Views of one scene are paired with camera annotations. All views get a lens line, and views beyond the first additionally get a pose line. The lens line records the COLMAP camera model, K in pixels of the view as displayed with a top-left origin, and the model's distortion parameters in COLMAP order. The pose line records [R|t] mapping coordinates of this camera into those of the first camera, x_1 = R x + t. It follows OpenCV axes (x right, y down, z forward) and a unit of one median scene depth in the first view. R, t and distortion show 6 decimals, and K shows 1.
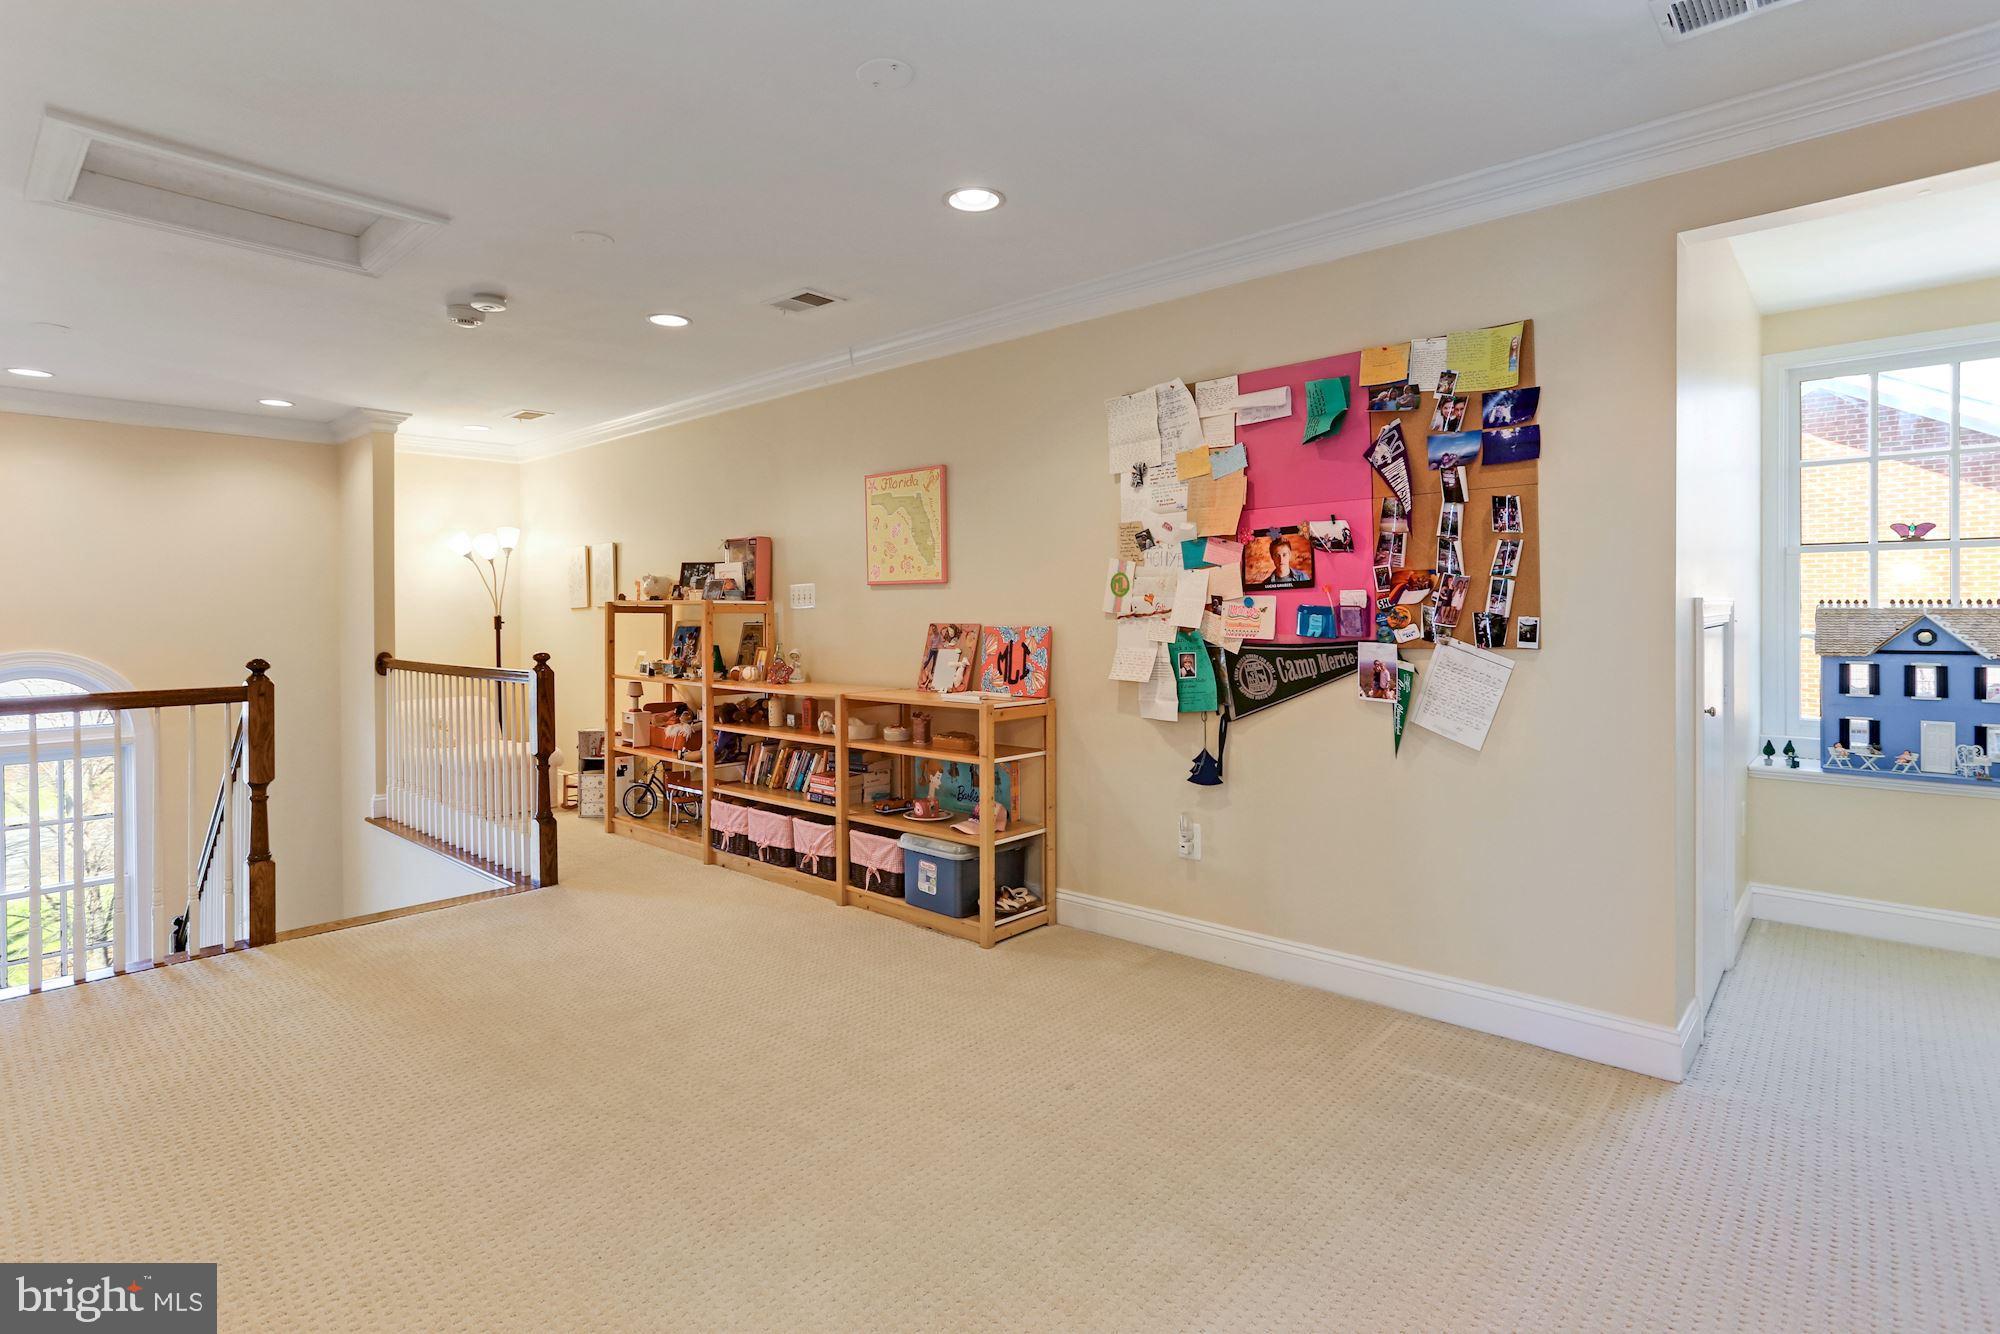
lens RADIAL K [[979.4, 0, 993.4], [0, 979.4, 628.1], [0, 0, 1]] dist [-0.001818, -0.000388]
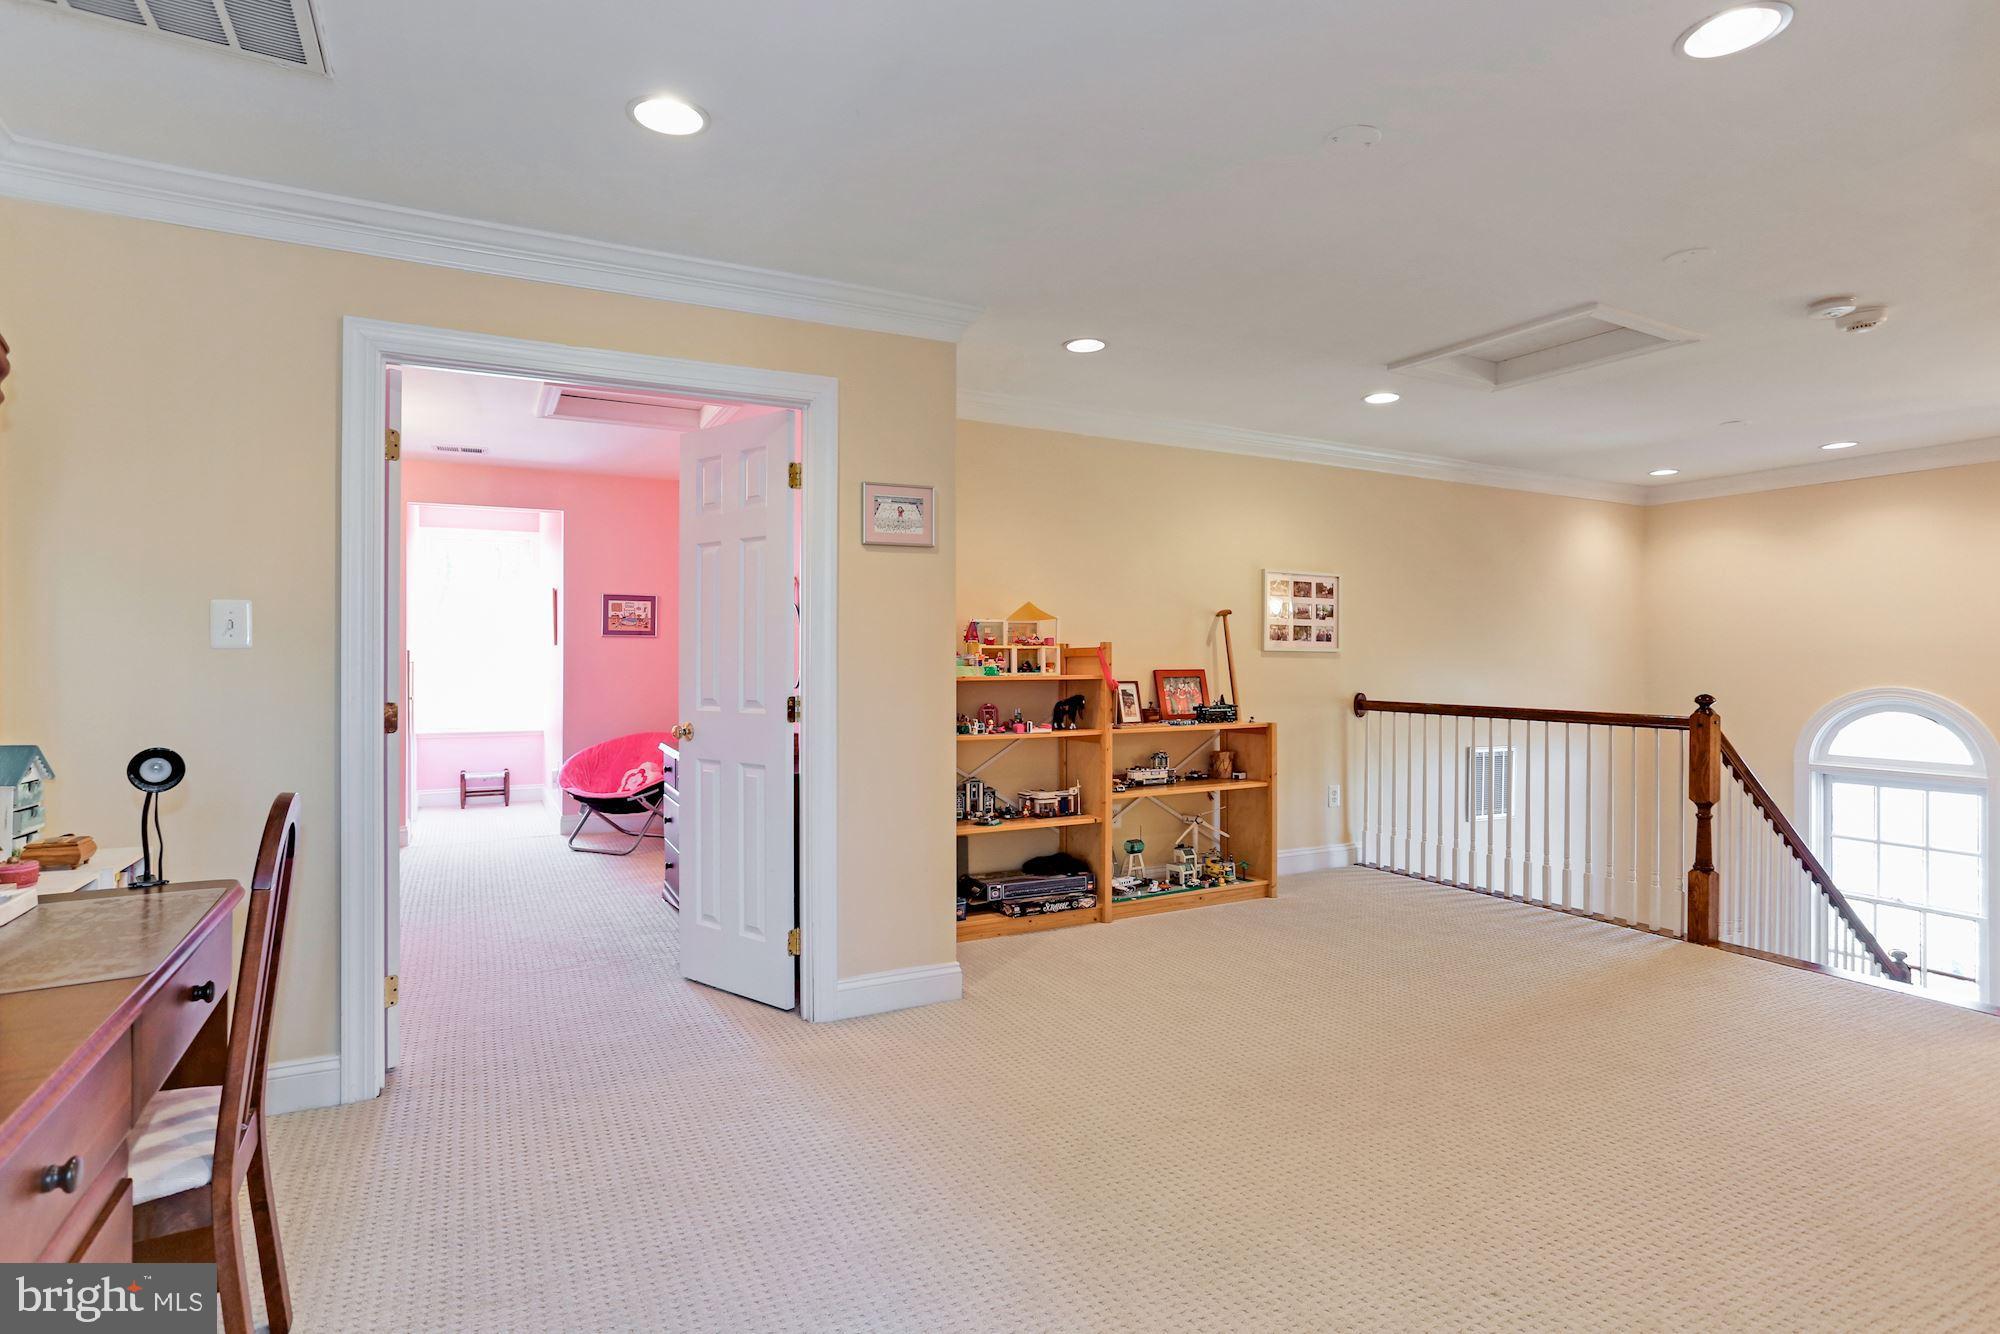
lens RADIAL K [[982.3, 0, 1000.0], [0, 982.3, 667.0], [0, 0, 1]] dist [-0.054026, 0.031561]
pose [[-0.309877, 0.006583, -0.950754, 0.340602], [-0.003576, 0.999961, 0.008089, -0.003693], [0.950770, 0.005906, -0.309841, 0.335809]]
